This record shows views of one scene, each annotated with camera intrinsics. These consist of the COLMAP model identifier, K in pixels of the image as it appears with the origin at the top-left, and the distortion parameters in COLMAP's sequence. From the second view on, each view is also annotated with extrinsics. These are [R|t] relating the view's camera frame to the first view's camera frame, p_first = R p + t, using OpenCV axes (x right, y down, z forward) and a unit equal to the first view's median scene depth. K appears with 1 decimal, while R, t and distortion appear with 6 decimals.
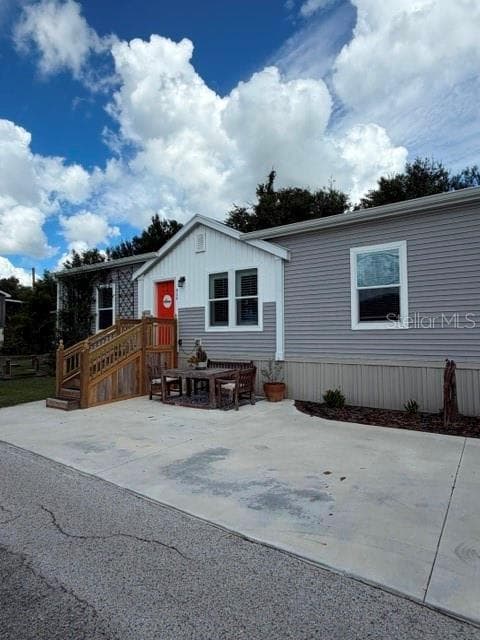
lens RADIAL K [[329.1, 0, 240.0], [0, 329.1, 320.0], [0, 0, 1]] dist [0.028693, 0.000086]
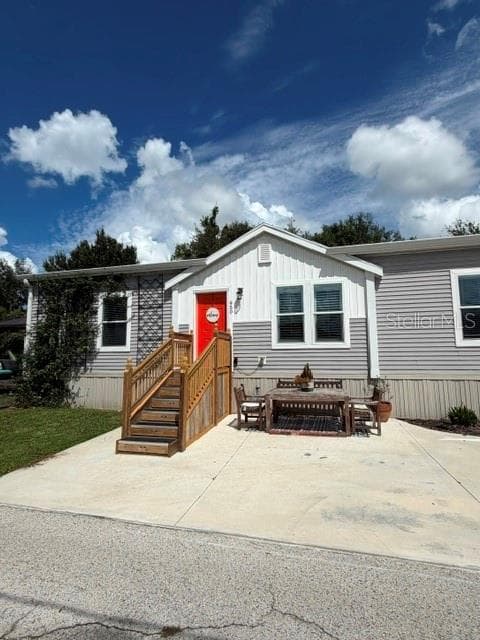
lens RADIAL K [[289.8, 0, 240.0], [0, 289.8, 320.0], [0, 0, 1]] dist [0.000104, -0.000258]
pose [[0.943051, 0.036801, 0.330607, -0.465486], [-0.012384, 0.997057, -0.075662, 0.018333], [-0.332419, 0.067259, 0.940731, 0.265912]]
